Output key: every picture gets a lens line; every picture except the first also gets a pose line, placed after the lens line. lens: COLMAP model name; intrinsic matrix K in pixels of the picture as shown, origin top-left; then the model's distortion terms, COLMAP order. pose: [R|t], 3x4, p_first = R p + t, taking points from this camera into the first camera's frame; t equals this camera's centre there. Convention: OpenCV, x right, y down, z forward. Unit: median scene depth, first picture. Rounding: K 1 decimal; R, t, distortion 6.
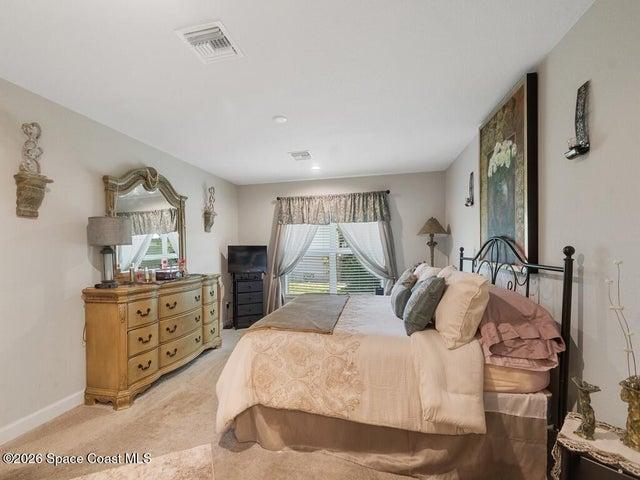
lens RADIAL K [[287.6, 0, 304.0], [0, 287.6, 251.4], [0, 0, 1]] dist [0.000416, -0.000234]
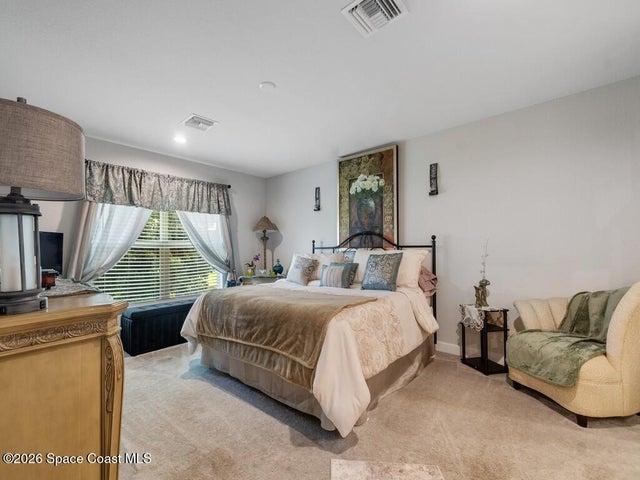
lens RADIAL K [[284.8, 0, 305.5], [0, 284.8, 247.3], [0, 0, 1]] dist [0.005805, -0.000164]
pose [[0.446068, 0.011203, 0.894929, -0.490625], [0.016320, 0.999654, -0.020649, 0.034355], [-0.894850, 0.023816, 0.445731, 0.308487]]
